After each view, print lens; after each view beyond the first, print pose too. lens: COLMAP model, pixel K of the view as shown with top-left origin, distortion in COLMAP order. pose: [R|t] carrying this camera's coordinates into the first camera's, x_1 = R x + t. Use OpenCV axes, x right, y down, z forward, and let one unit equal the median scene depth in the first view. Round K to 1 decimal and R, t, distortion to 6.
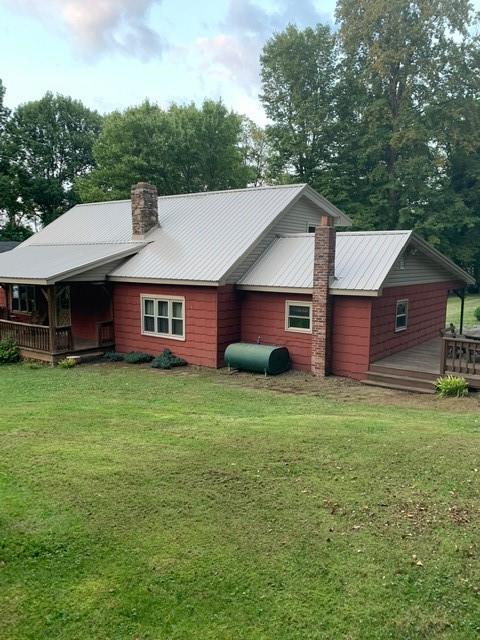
lens RADIAL K [[491.1, 0, 240.0], [0, 491.1, 320.0], [0, 0, 1]] dist [-0.000108, -0.000267]
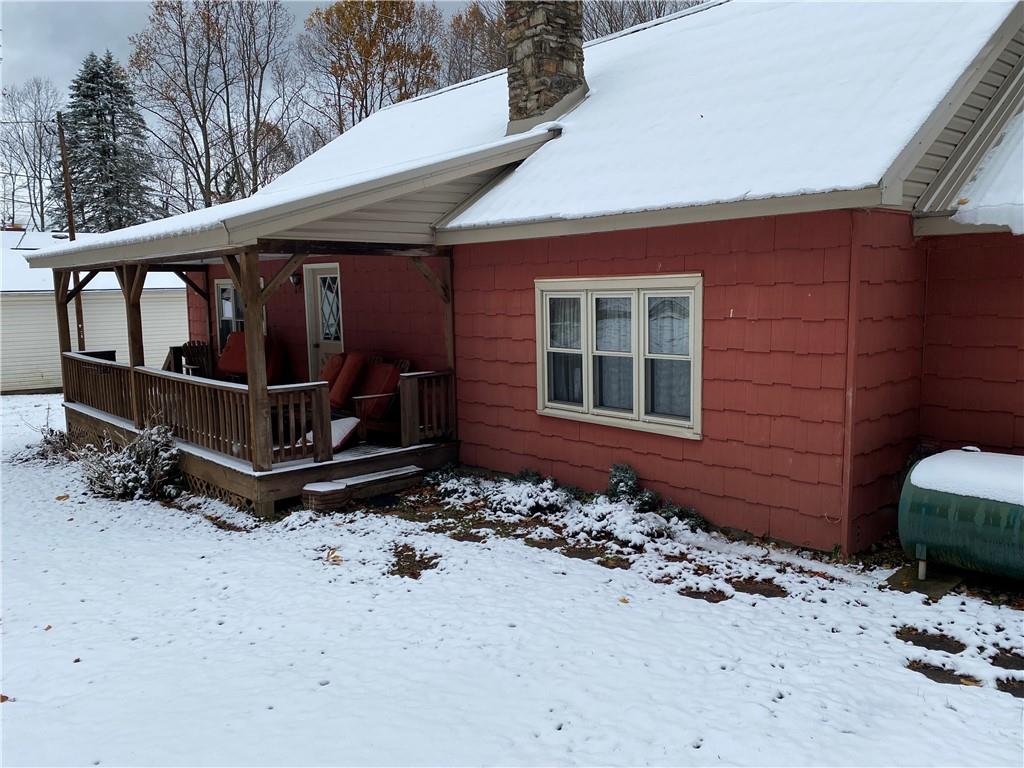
lens RADIAL K [[807.8, 0, 512.0], [0, 807.8, 384.0], [0, 0, 1]] dist [-0.000257, -0.000077]
pose [[0.977119, -0.002702, -0.212675, -0.110815], [0.003414, 0.999990, 0.002977, 0.009309], [0.212665, -0.003635, 0.977118, 0.507525]]
